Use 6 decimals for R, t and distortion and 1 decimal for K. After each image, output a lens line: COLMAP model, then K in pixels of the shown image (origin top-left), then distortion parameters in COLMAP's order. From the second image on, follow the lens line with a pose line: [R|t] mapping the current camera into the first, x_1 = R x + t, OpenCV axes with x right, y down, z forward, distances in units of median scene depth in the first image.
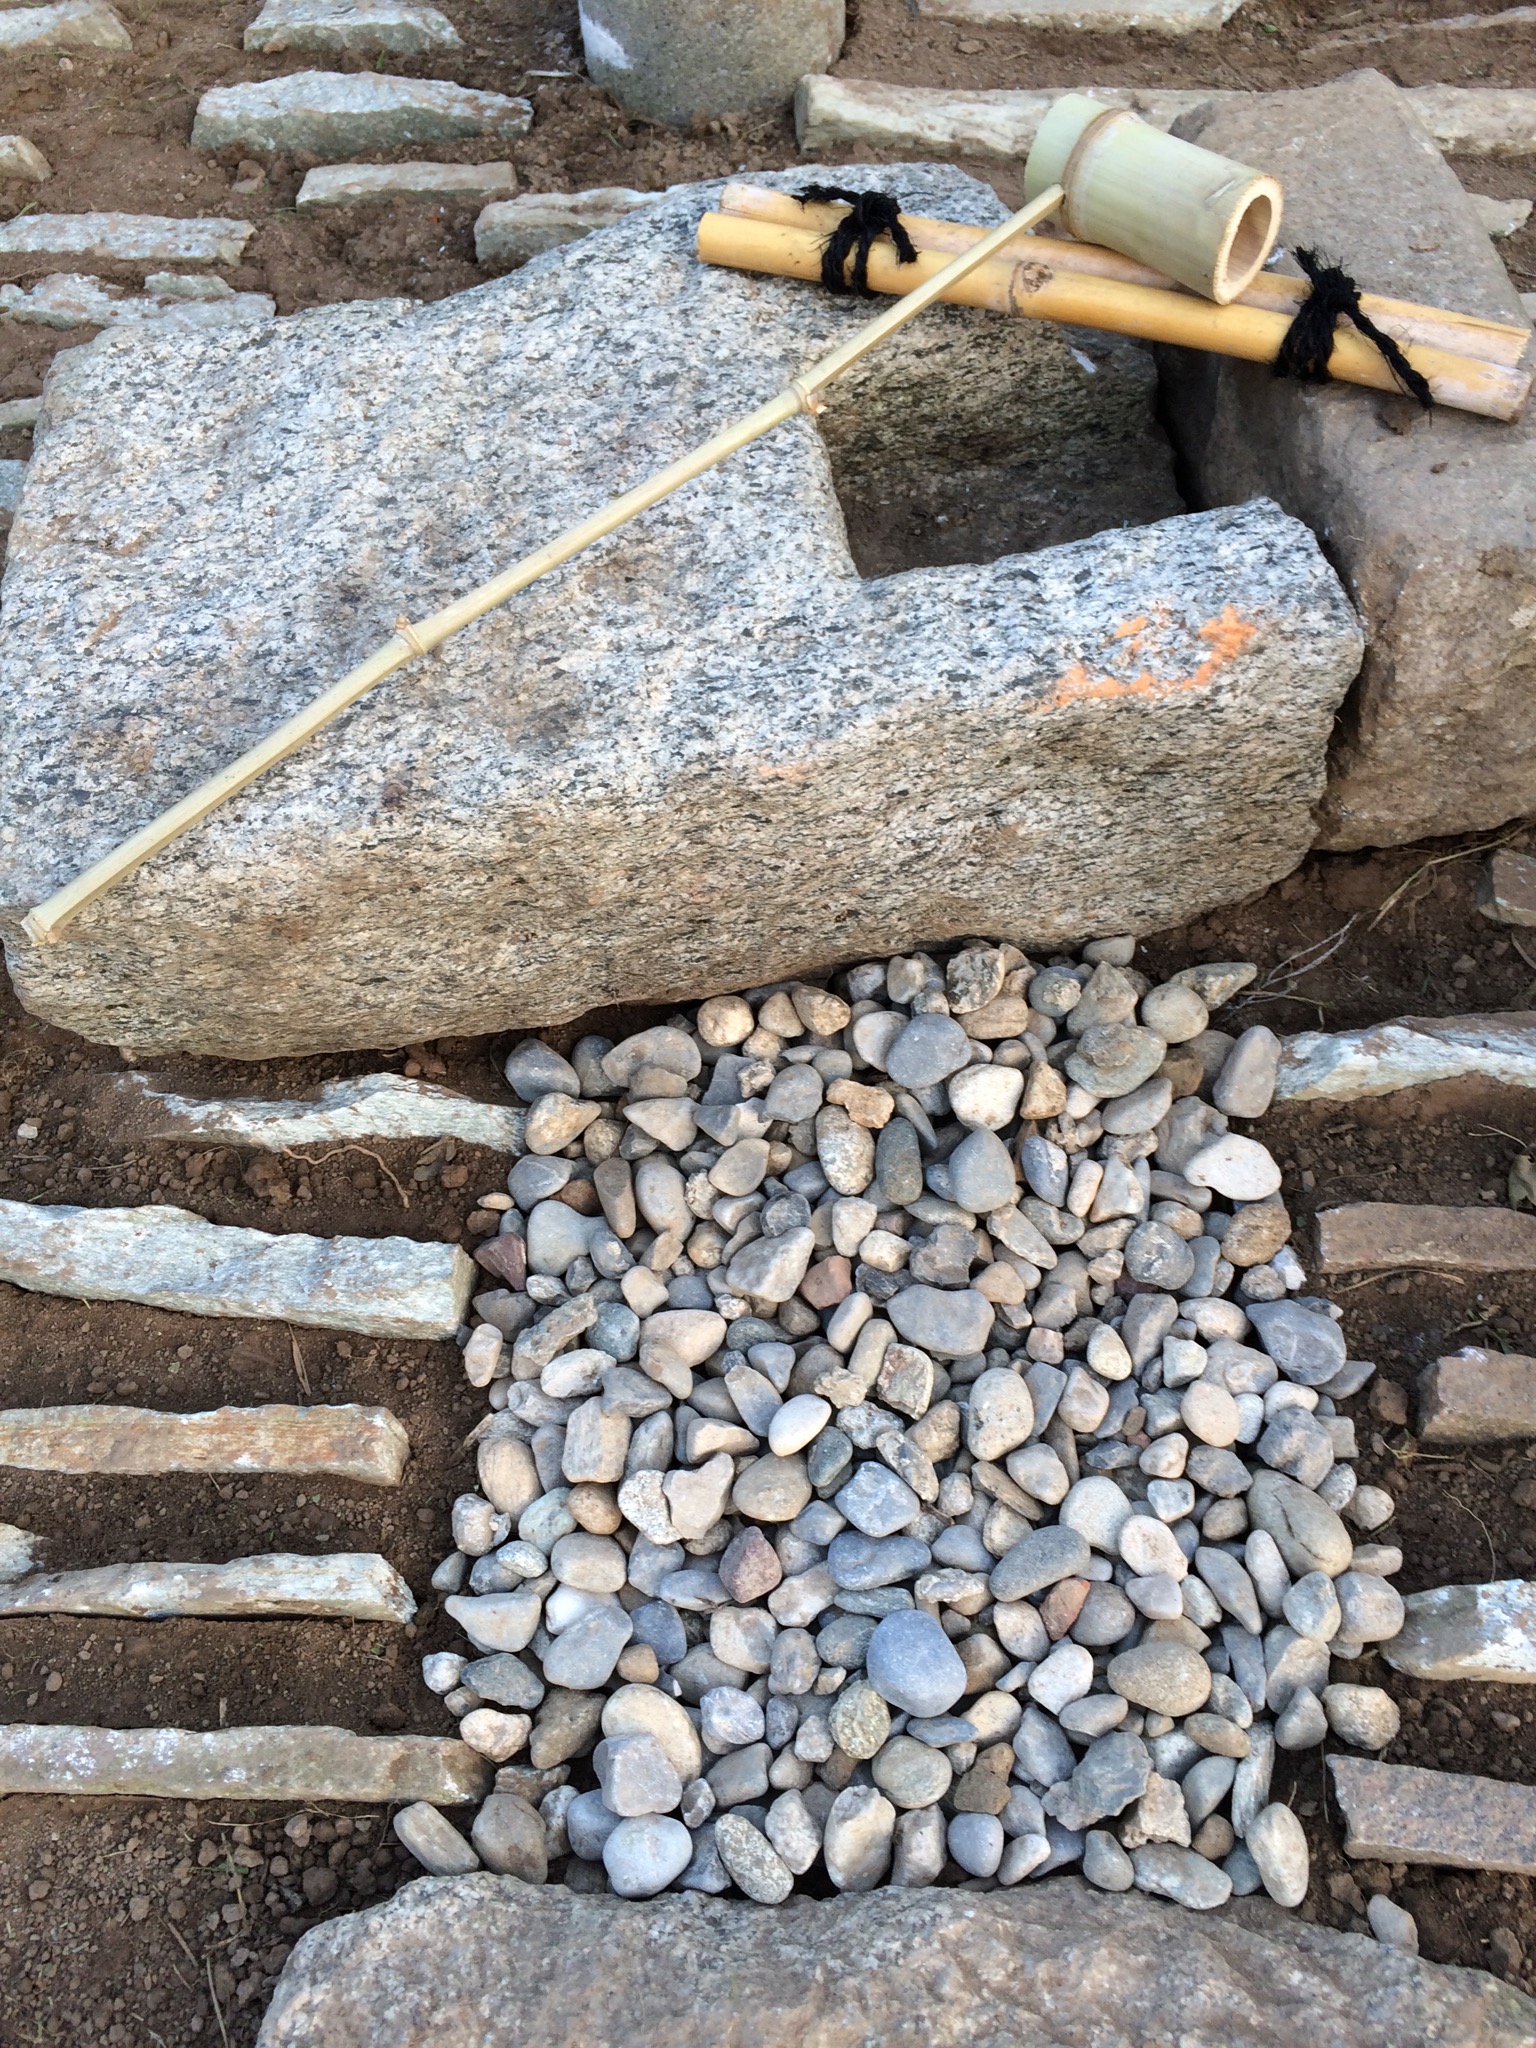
lens RADIAL K [[1779.2, 0, 768.0], [0, 1779.2, 1024.0], [0, 0, 1]] dist [0.095563, -0.139789]
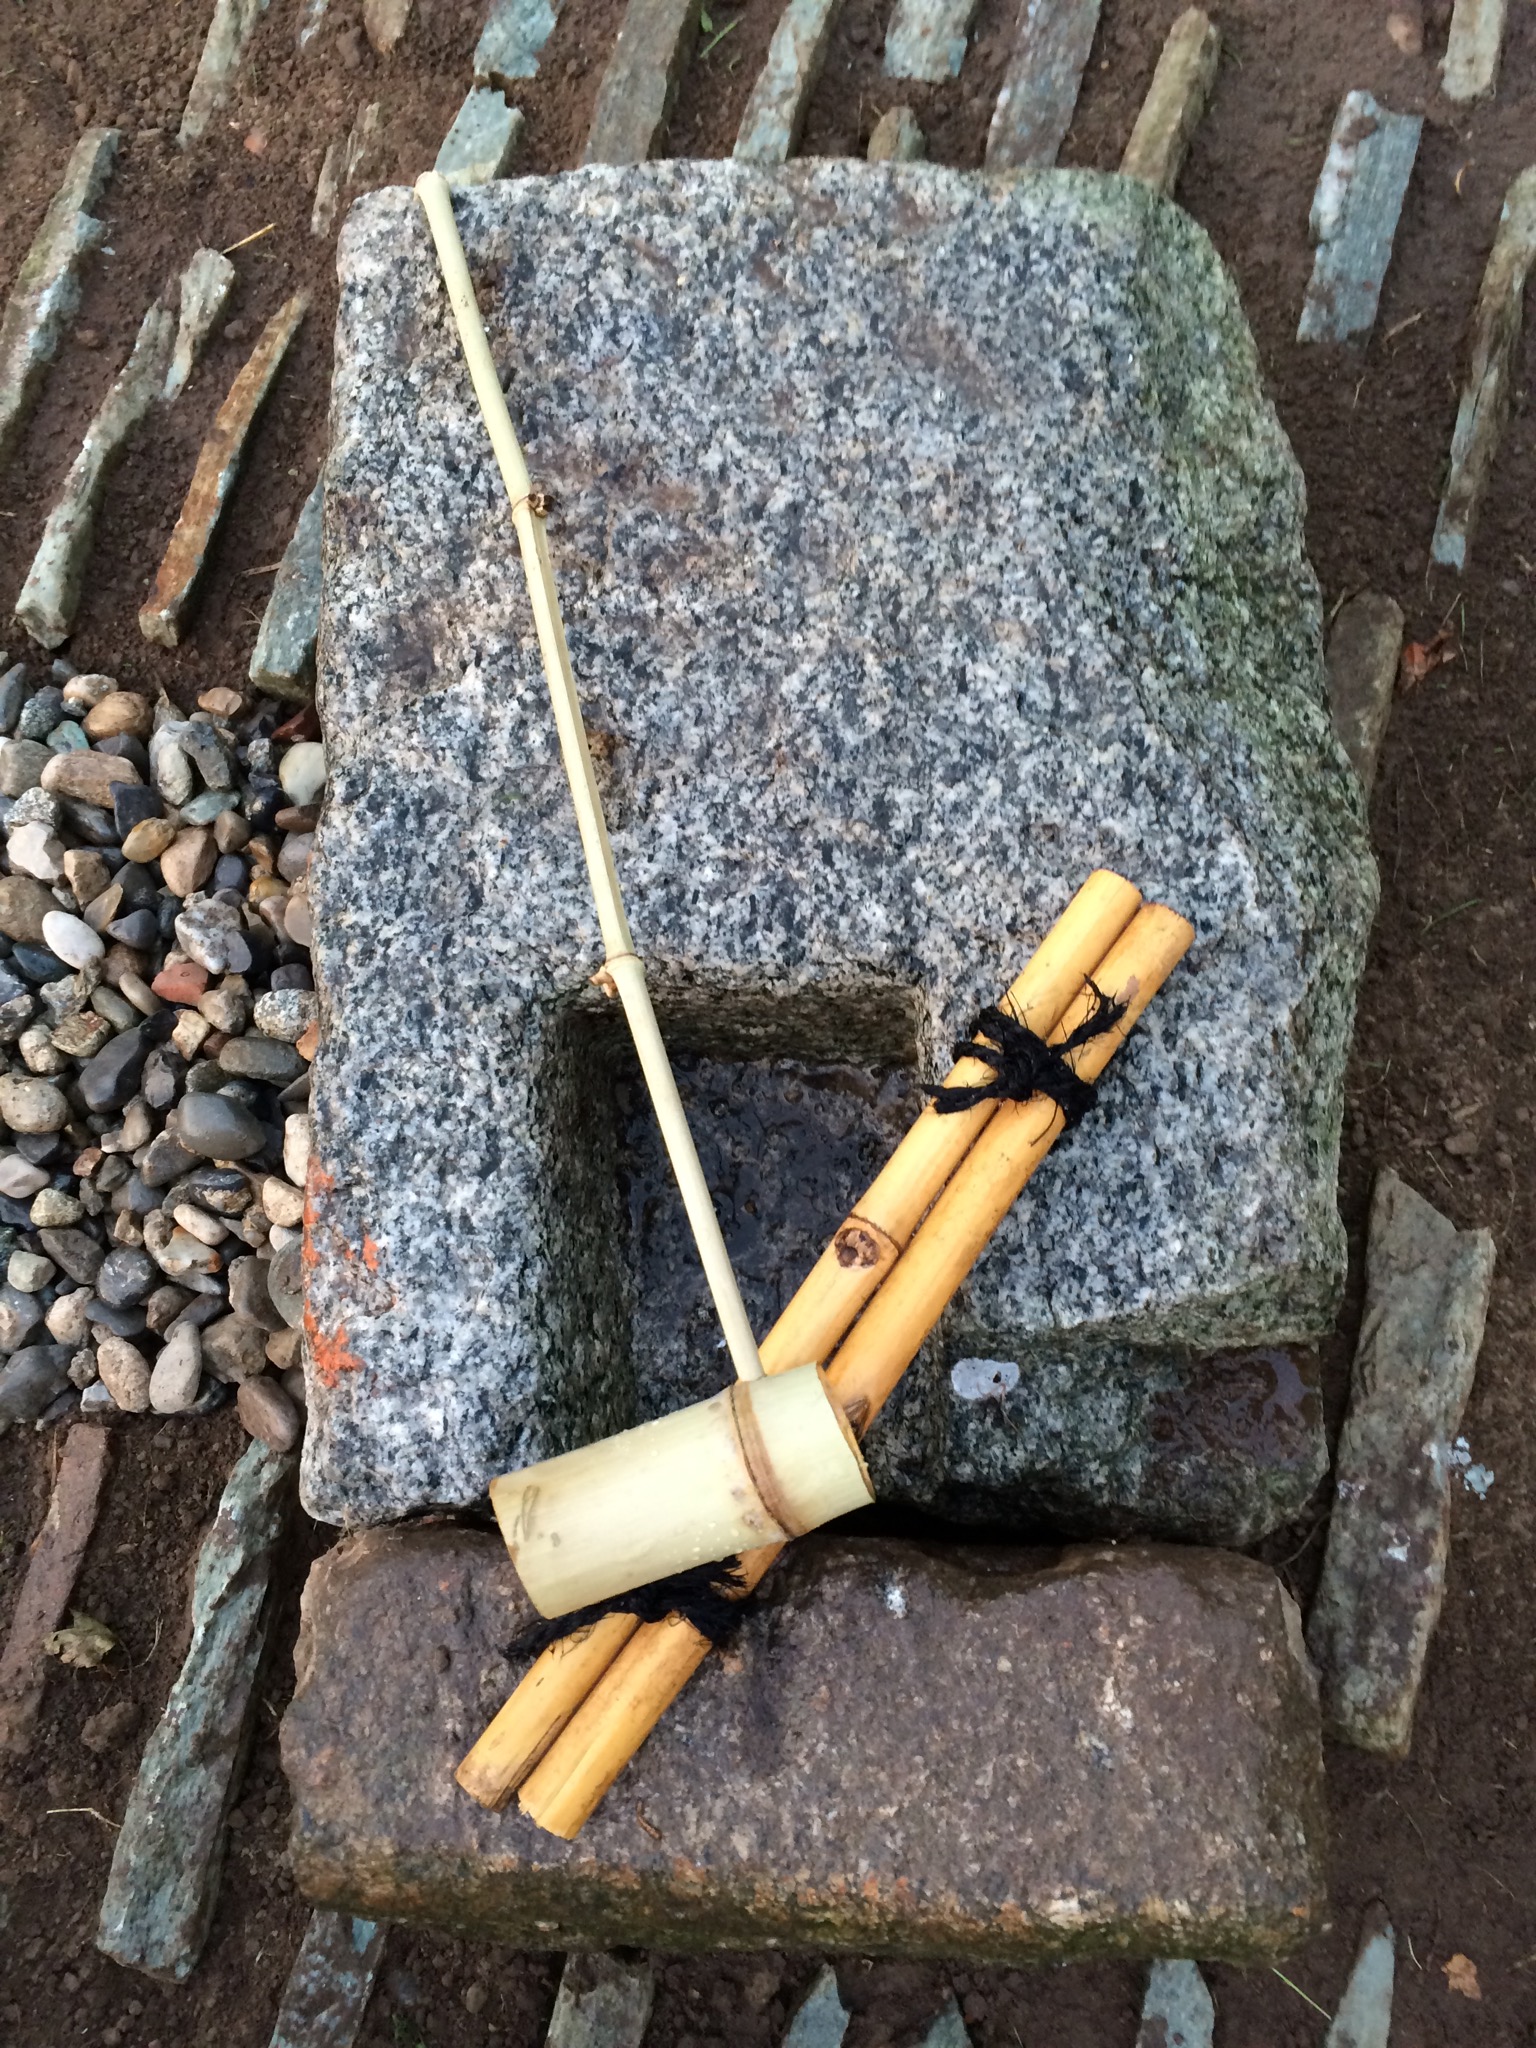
lens RADIAL K [[1779.2, 0, 768.0], [0, 1779.2, 1024.0], [0, 0, 1]] dist [0.095563, -0.139789]
pose [[-0.168926, 0.970093, -0.174311, 0.208238], [-0.782821, -0.024594, 0.621761, -0.912868], [0.598878, 0.241486, 0.763563, 0.393219]]
